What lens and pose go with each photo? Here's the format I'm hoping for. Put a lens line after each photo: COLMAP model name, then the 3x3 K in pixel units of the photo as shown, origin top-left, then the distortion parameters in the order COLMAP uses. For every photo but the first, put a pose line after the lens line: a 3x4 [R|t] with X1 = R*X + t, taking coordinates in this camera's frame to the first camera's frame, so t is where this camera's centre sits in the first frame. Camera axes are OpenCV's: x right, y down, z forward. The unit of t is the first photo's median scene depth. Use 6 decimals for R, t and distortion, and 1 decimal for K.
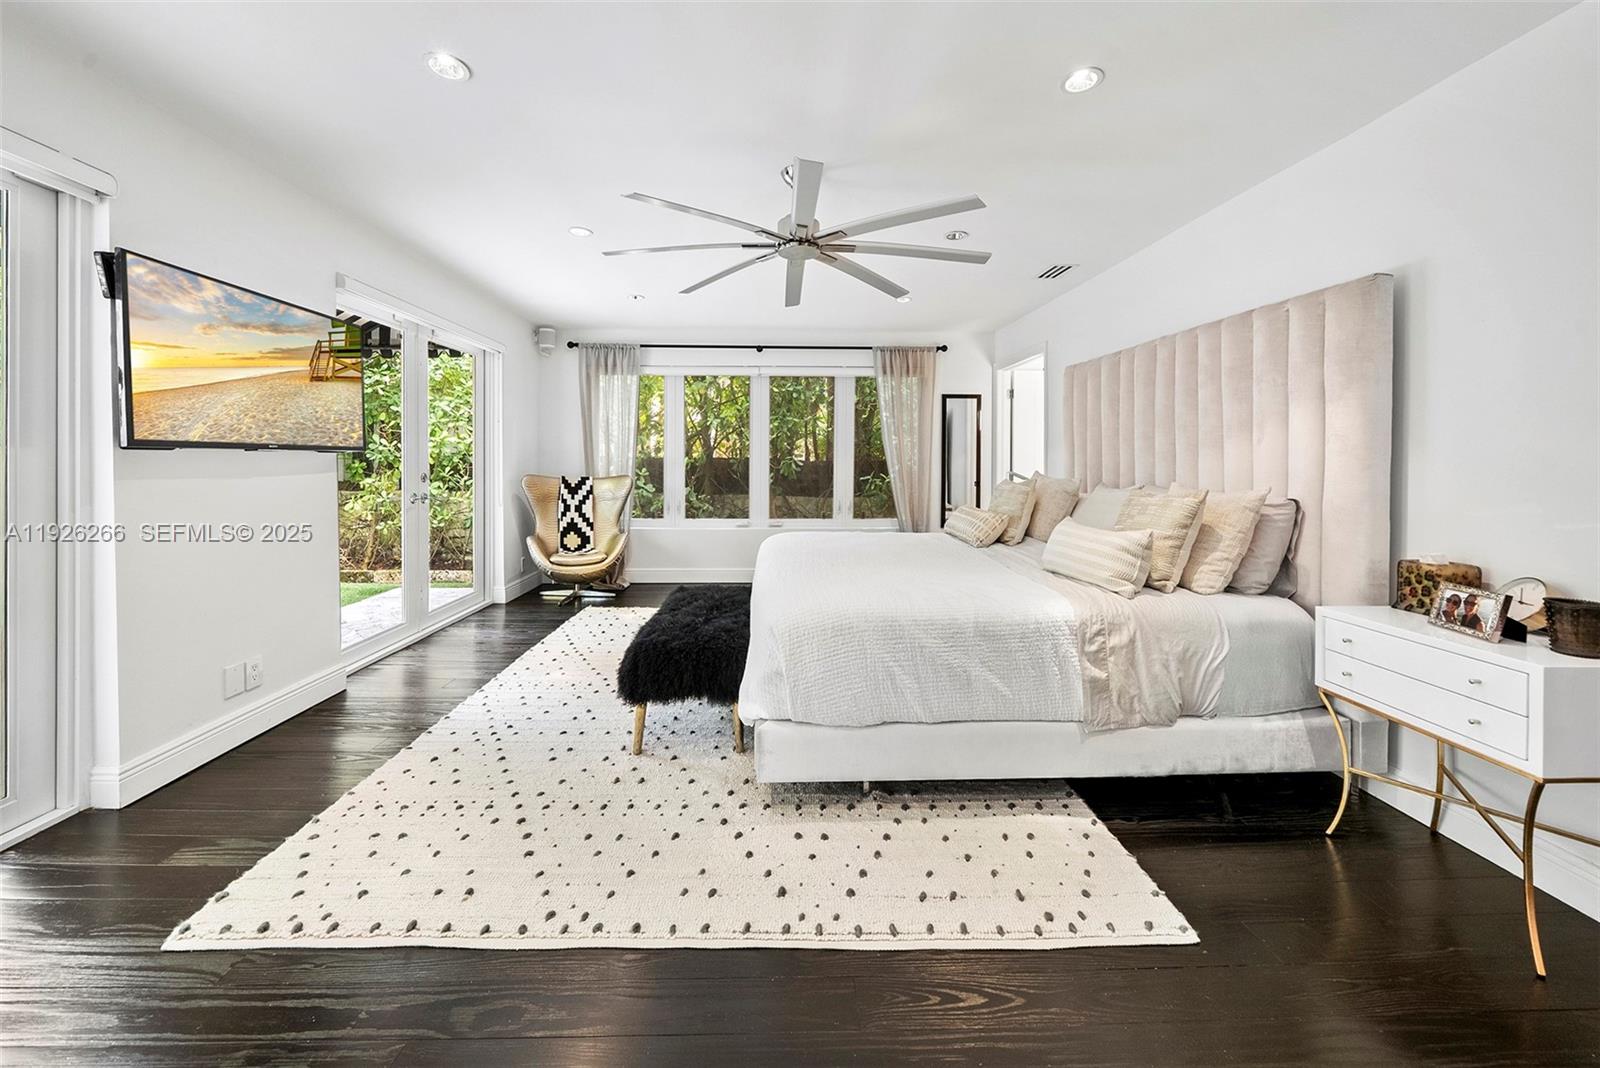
lens RADIAL K [[584.0, 0, 797.8], [0, 584.0, 449.9], [0, 0, 1]] dist [-0.005126, 0.000011]
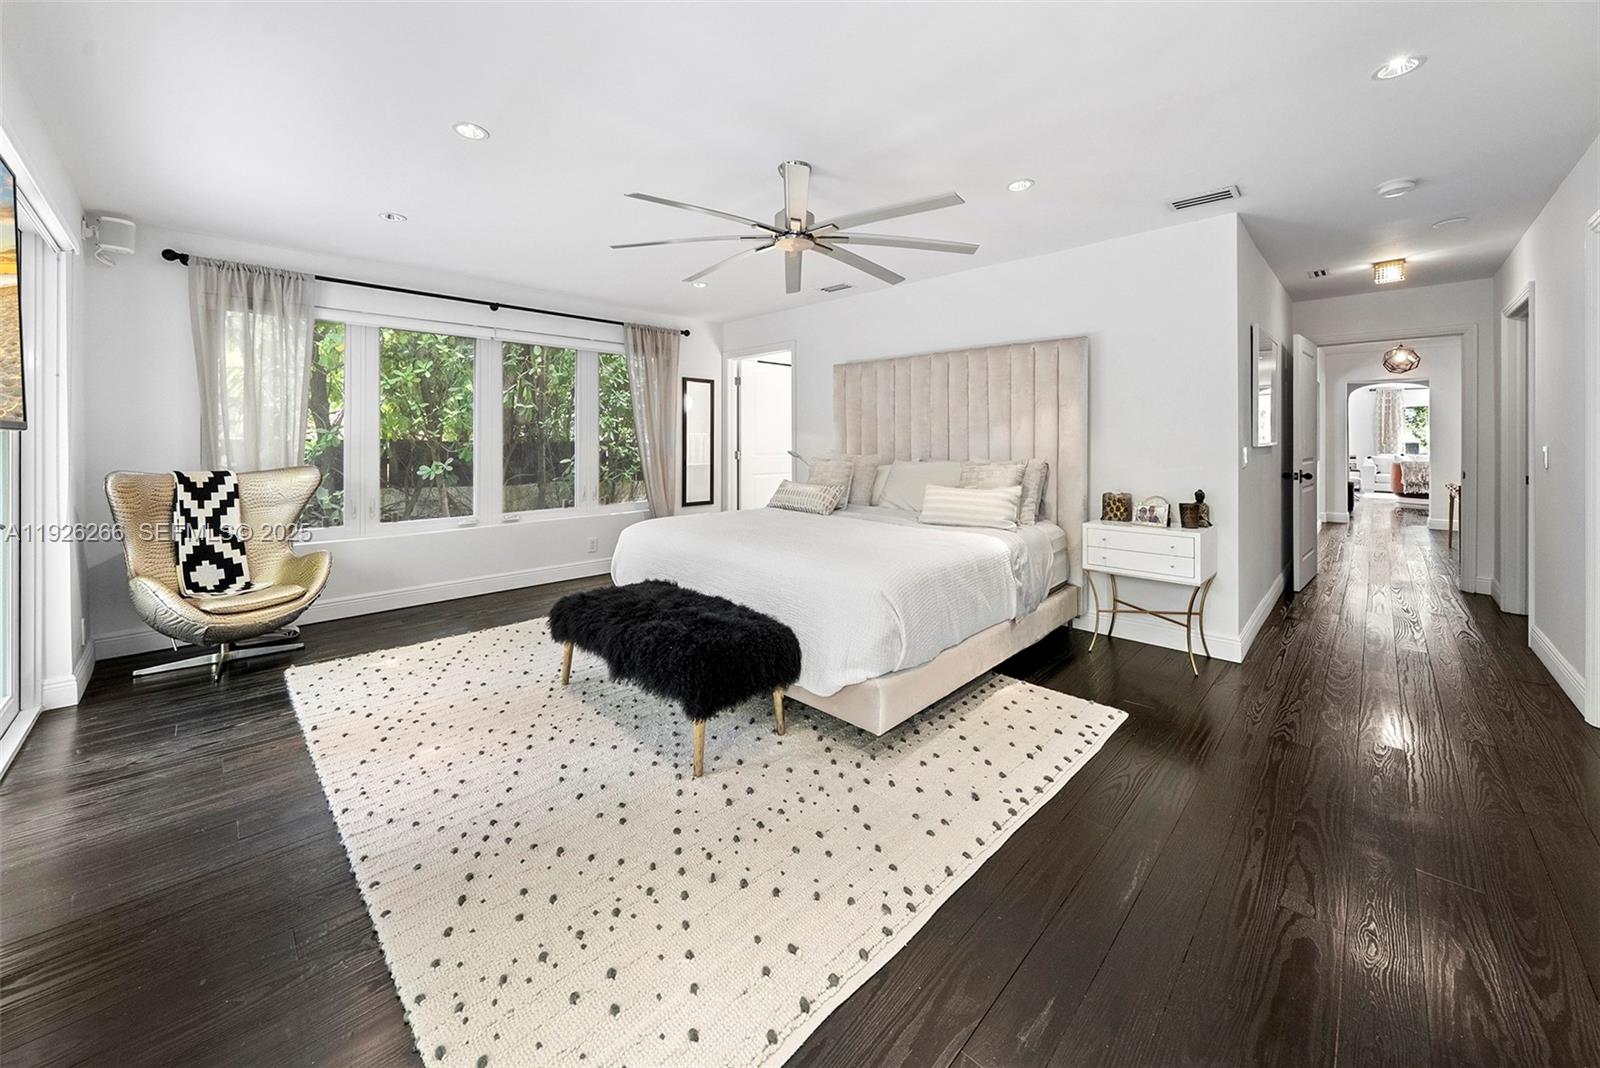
lens RADIAL K [[592.7, 0, 797.6], [0, 592.7, 431.8], [0, 0, 1]] dist [-0.006994, -0.000055]
pose [[0.723611, 0.004693, 0.690192, -0.361923], [-0.006516, 0.999979, 0.000033, -0.000327], [-0.690177, -0.004521, 0.723627, 0.115009]]
